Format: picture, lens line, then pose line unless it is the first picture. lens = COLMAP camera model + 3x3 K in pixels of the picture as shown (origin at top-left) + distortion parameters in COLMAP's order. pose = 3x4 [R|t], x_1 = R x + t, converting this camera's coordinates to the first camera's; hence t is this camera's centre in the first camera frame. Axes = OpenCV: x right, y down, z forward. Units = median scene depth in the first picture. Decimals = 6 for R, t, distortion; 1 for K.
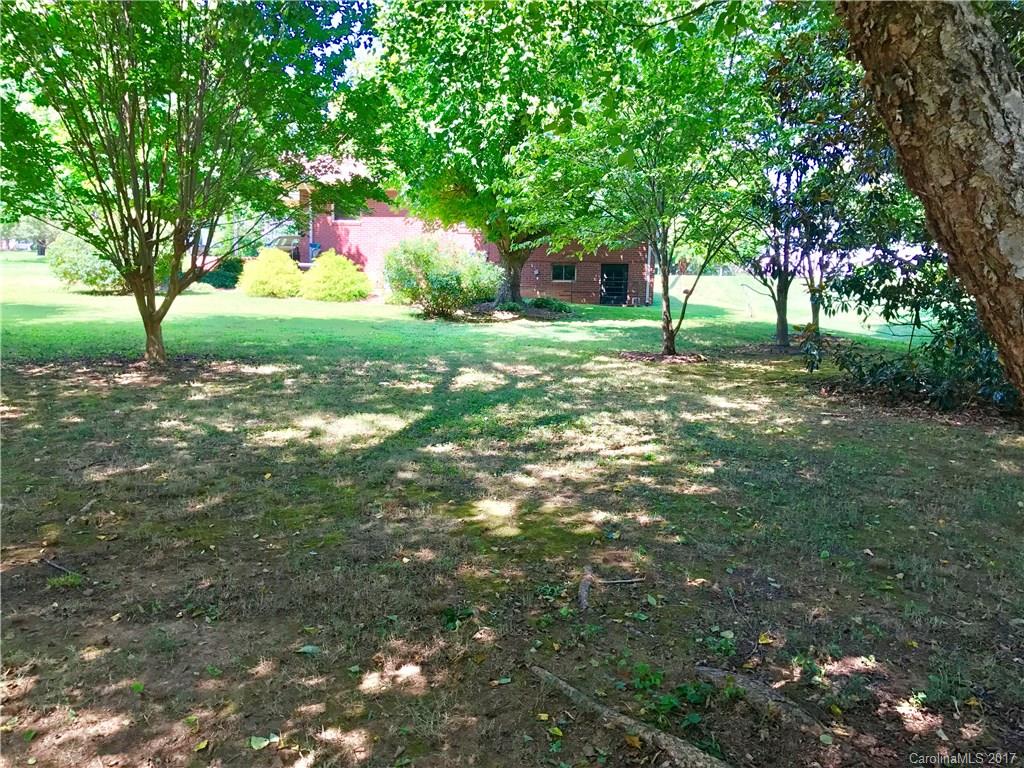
lens RADIAL K [[836.0, 0, 521.1], [0, 836.0, 384.4], [0, 0, 1]] dist [0.010089, -0.021354]
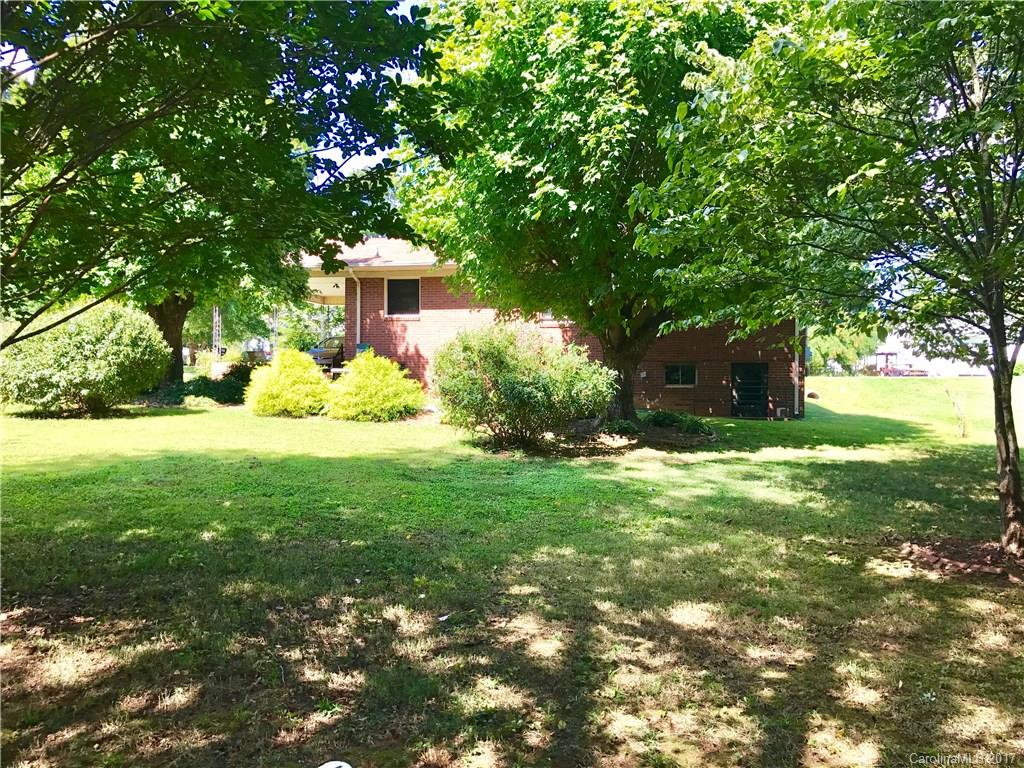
lens RADIAL K [[836.0, 0, 511.3], [0, 836.0, 383.7], [0, 0, 1]] dist [0.010089, -0.021354]
pose [[0.994318, -0.013921, -0.105533, -0.030297], [0.000956, 0.992540, -0.121913, -0.044528], [0.106443, 0.121120, 0.986914, 0.312390]]
